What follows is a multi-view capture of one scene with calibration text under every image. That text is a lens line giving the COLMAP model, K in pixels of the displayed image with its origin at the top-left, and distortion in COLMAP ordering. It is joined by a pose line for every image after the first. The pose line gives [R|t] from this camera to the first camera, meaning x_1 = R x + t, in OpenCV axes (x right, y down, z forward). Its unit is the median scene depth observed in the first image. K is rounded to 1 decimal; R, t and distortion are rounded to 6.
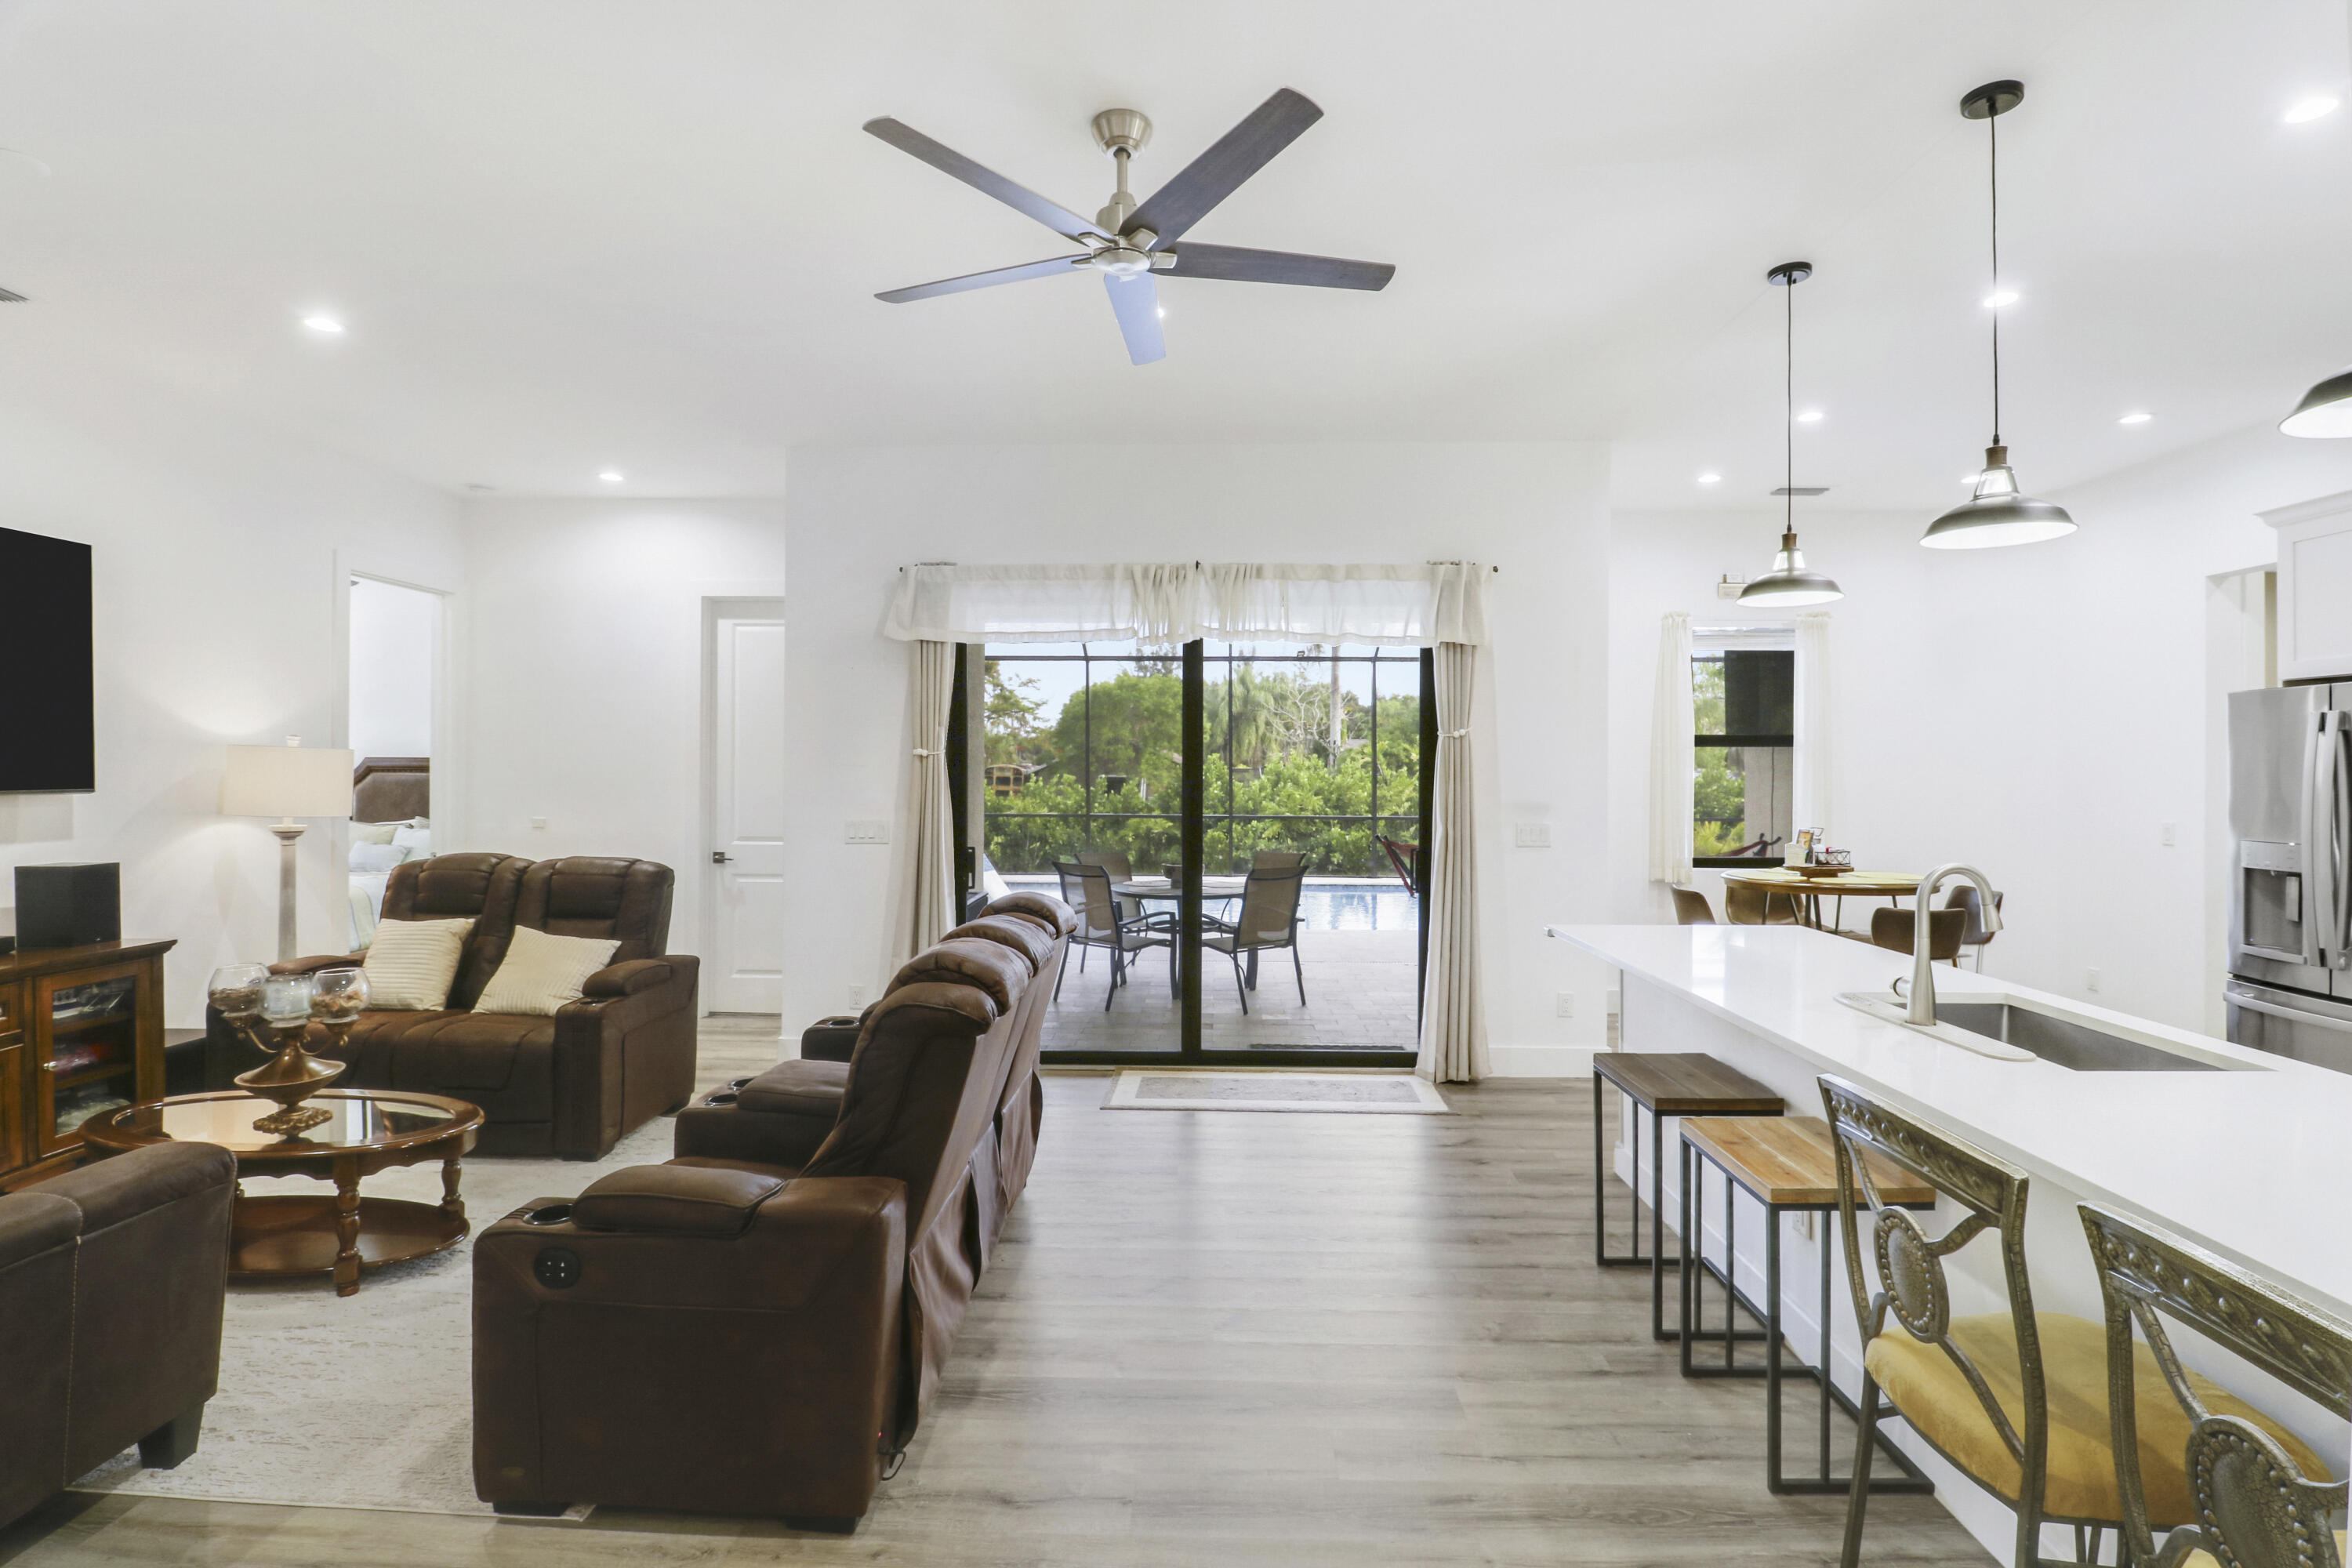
lens RADIAL K [[1113.4, 0, 1179.1], [0, 1113.4, 764.6], [0, 0, 1]] dist [0.013402, -0.014916]
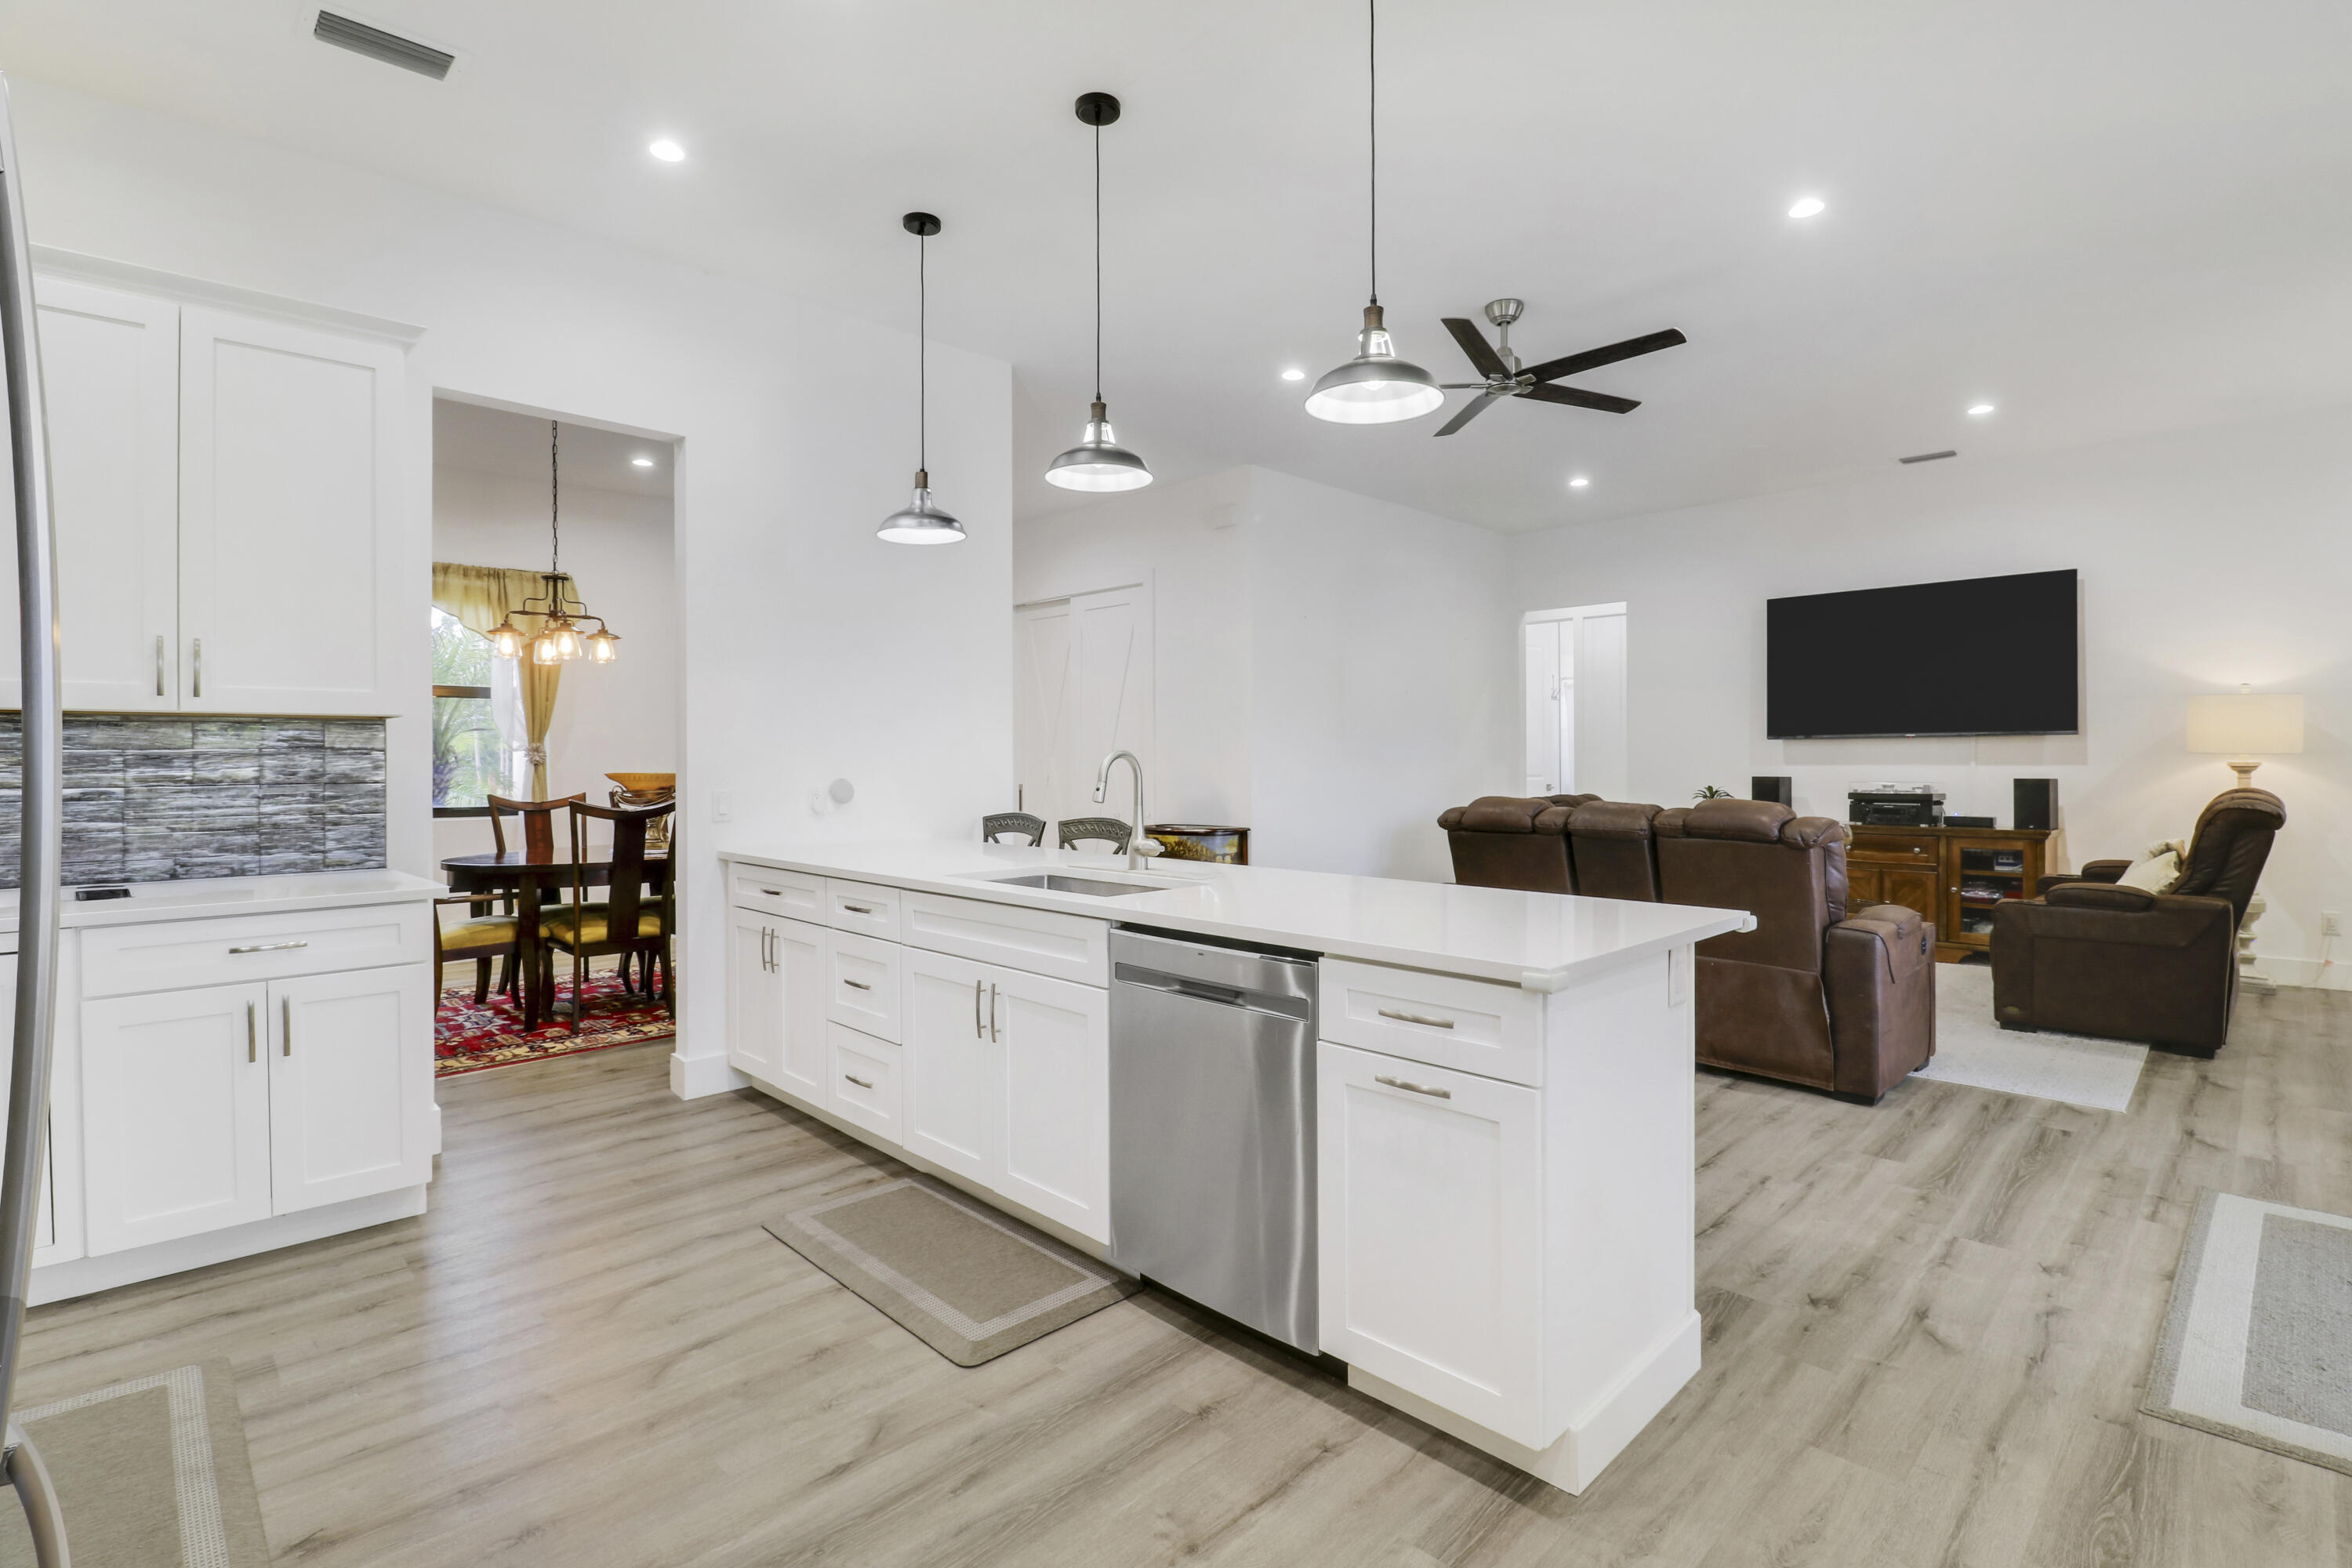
lens RADIAL K [[1111.6, 0, 1193.6], [0, 1111.6, 768.8], [0, 0, 1]] dist [0.001640, 0.000018]
pose [[-0.683726, 0.006675, -0.729709, 0.765699], [0.009057, 0.999959, 0.000661, 0.049523], [0.729683, -0.006157, -0.683758, 0.945190]]
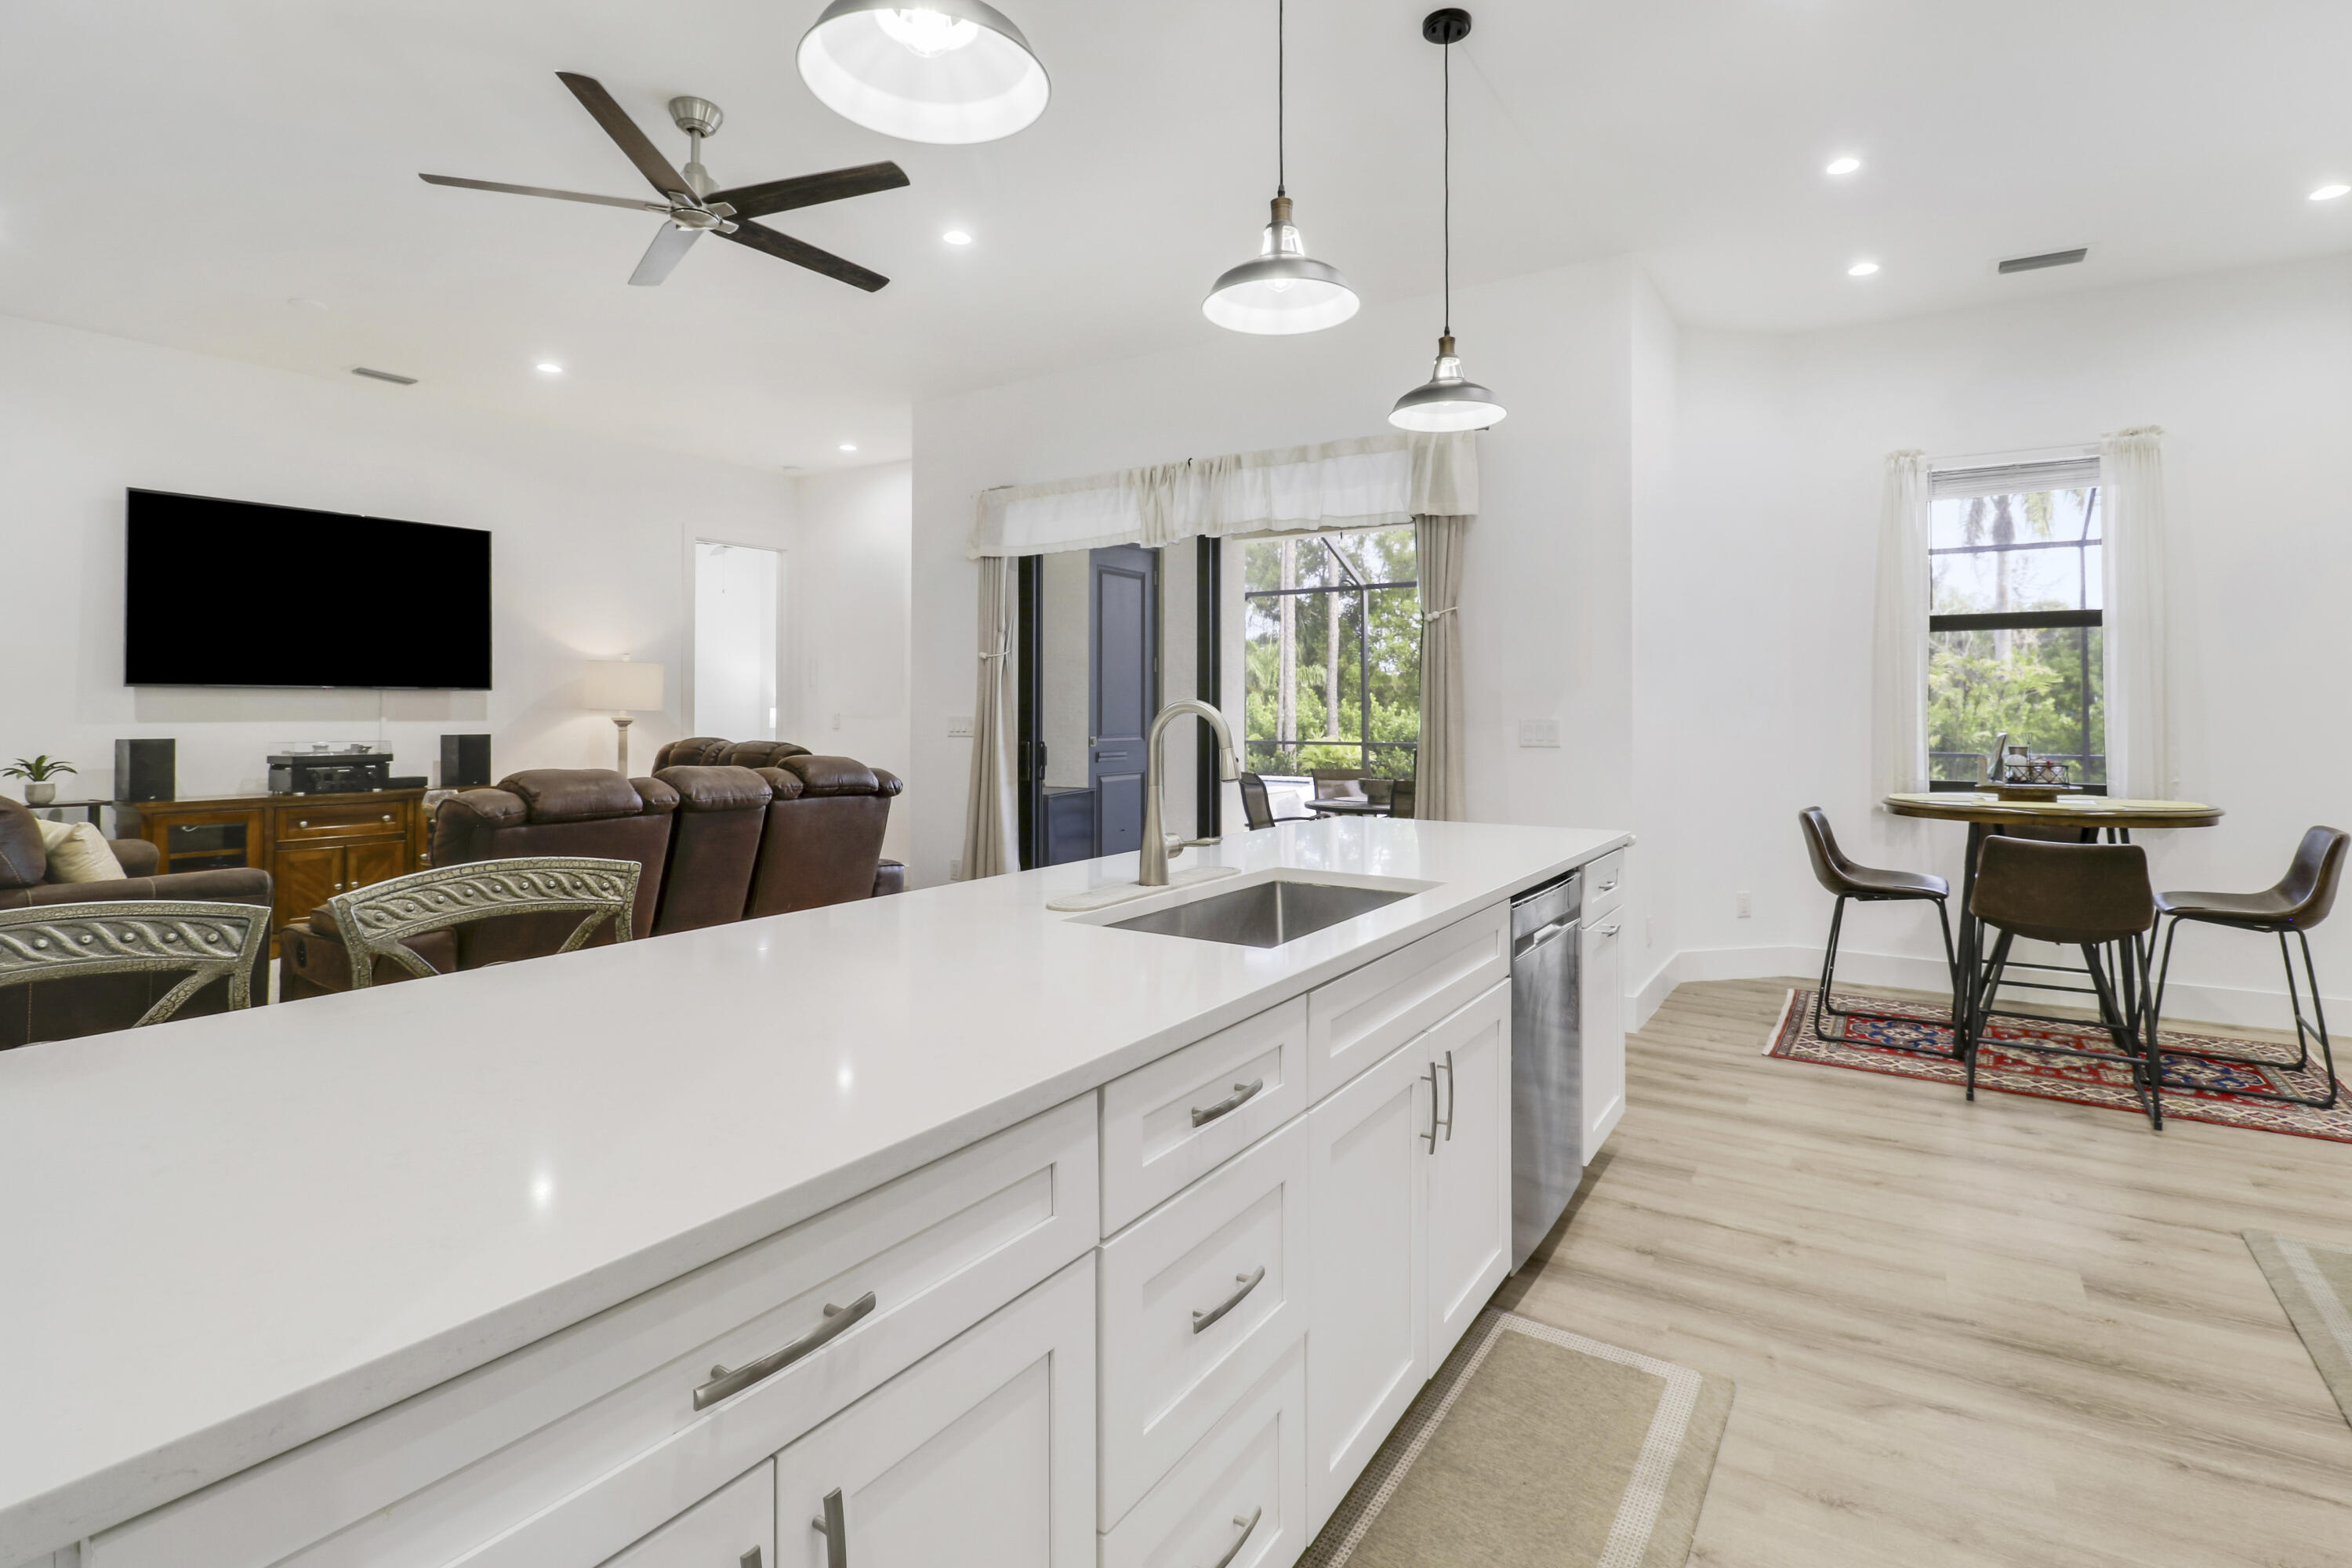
lens RADIAL K [[1117.7, 0, 1195.5], [0, 1117.7, 696.6], [0, 0, 1]] dist [-0.005446, -0.000298]
pose [[0.857973, -0.009017, -0.513615, 0.550253], [0.006207, 0.999955, -0.007187, 0.041837], [0.513657, 0.002978, 0.857990, 0.135022]]
